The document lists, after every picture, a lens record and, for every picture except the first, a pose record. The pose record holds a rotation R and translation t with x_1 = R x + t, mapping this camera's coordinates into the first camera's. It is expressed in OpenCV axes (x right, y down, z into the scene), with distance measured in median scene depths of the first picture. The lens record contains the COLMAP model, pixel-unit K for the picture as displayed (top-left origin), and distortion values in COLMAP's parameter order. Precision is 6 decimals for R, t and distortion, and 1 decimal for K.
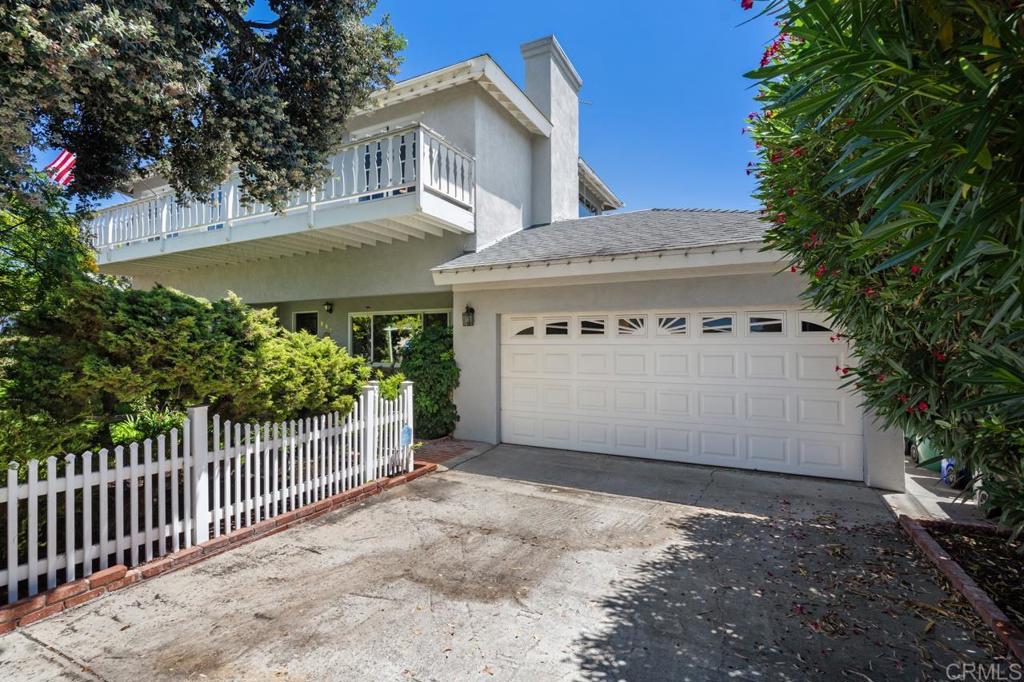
lens RADIAL K [[451.2, 0, 513.6], [0, 451.2, 338.1], [0, 0, 1]] dist [-0.008439, -0.000442]
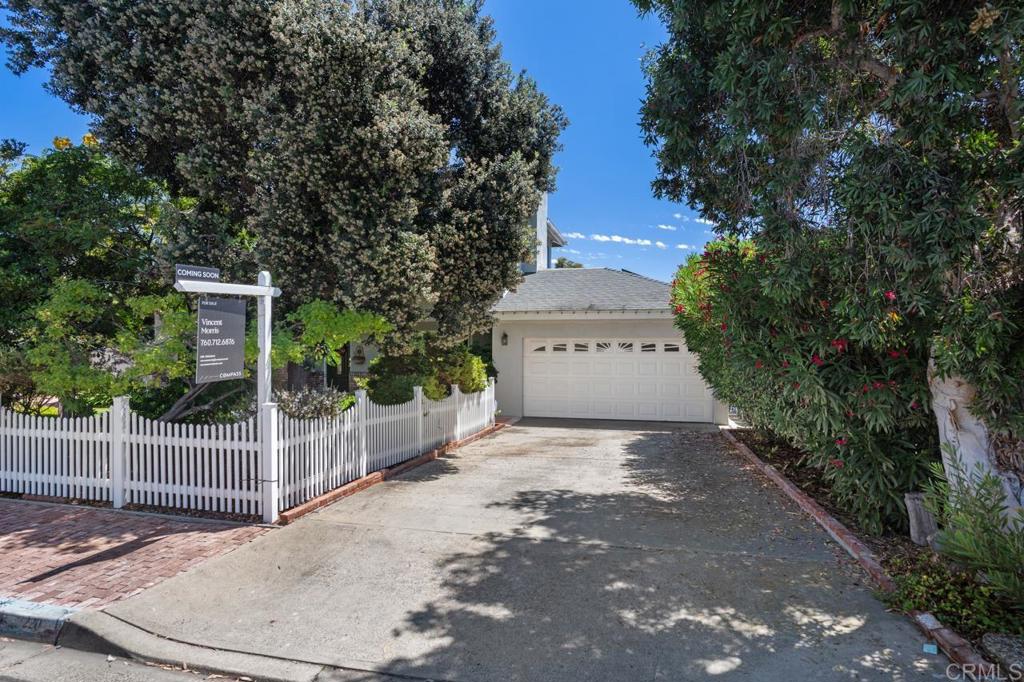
lens RADIAL K [[586.8, 0, 510.8], [0, 586.8, 346.8], [0, 0, 1]] dist [0.000788, -0.000010]
pose [[0.971040, 0.008778, 0.238755, -0.644645], [-0.008287, 0.999961, -0.003060, -0.017115], [-0.238772, 0.000993, 0.971075, -1.164105]]
